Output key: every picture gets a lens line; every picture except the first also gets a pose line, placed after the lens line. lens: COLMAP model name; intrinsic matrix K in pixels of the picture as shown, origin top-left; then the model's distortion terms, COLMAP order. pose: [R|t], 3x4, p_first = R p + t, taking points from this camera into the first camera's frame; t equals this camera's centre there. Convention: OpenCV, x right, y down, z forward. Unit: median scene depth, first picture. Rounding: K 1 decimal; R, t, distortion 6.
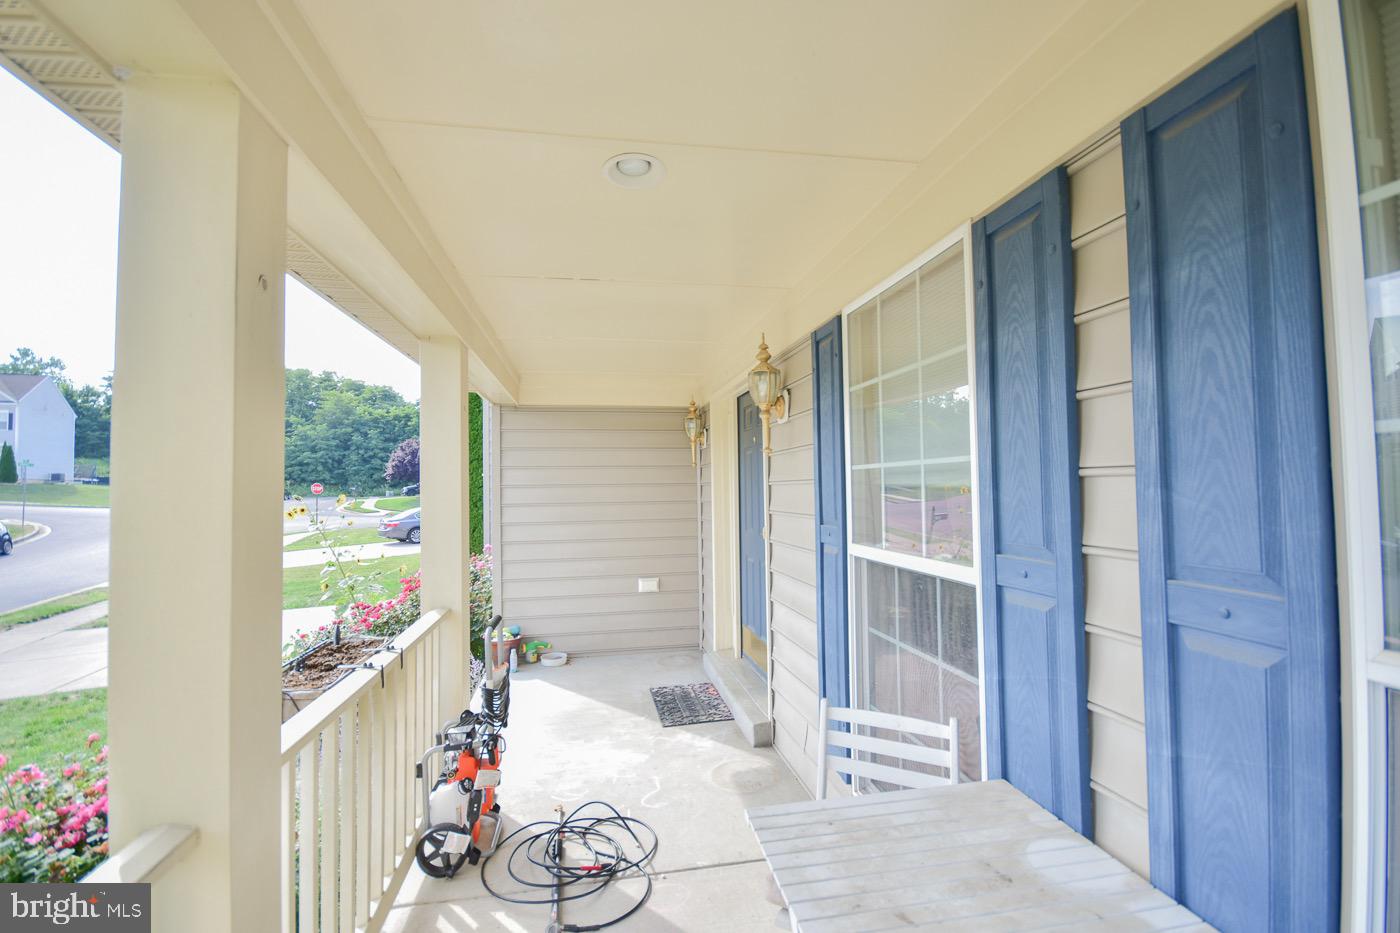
lens RADIAL K [[616.3, 0, 703.6], [0, 616.3, 469.2], [0, 0, 1]] dist [0.001628, -0.005089]
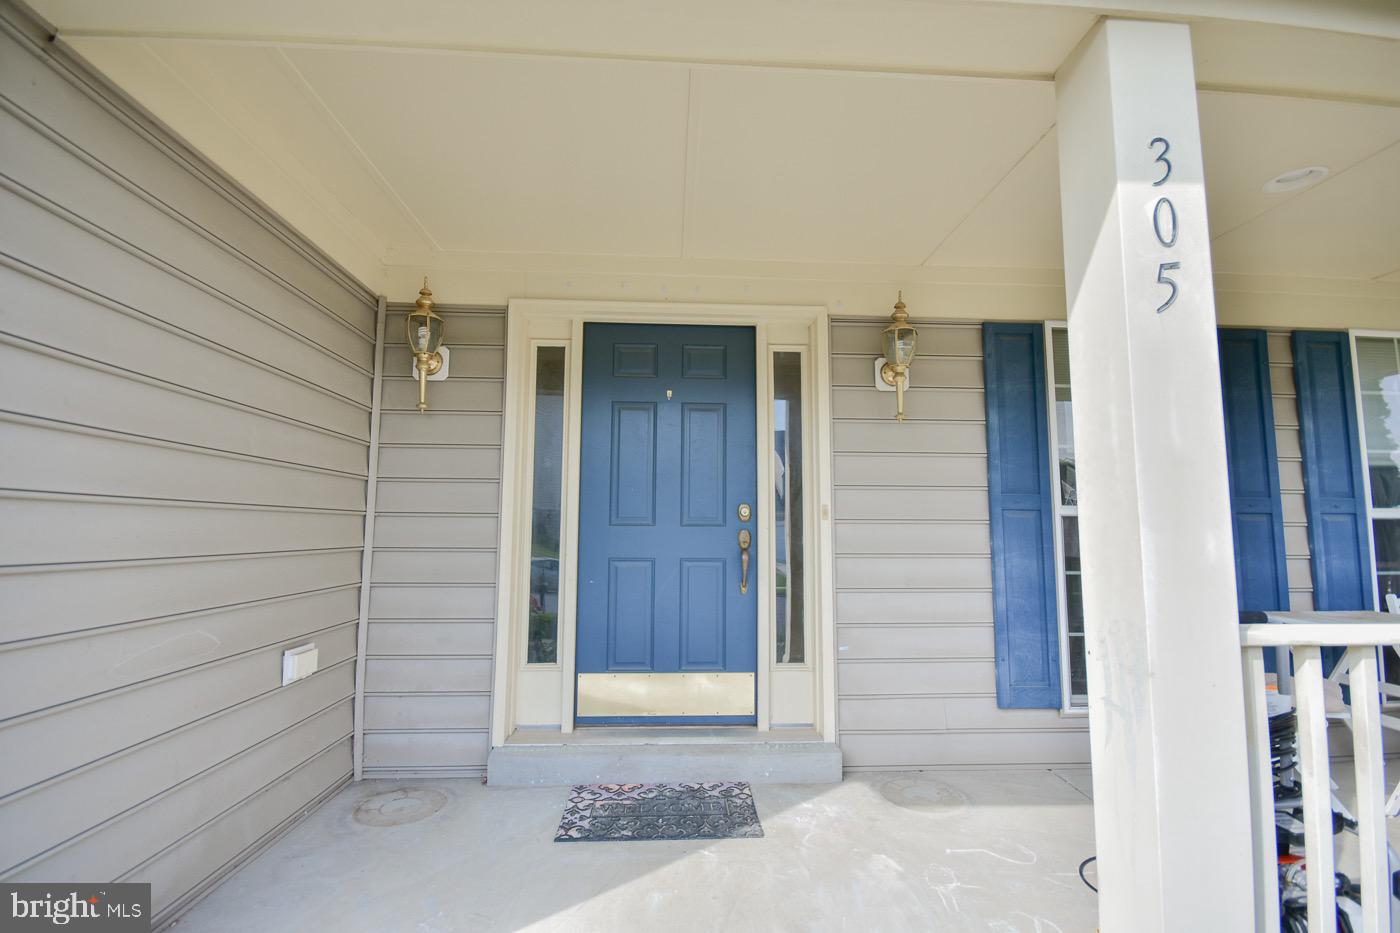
lens RADIAL K [[616.3, 0, 703.6], [0, 616.3, 469.2], [0, 0, 1]] dist [0.001628, -0.005089]
pose [[0.139299, 0.113162, 0.983763, -0.594394], [-0.038435, 0.993318, -0.108818, 0.113995], [-0.989504, -0.022653, 0.142718, 0.833845]]
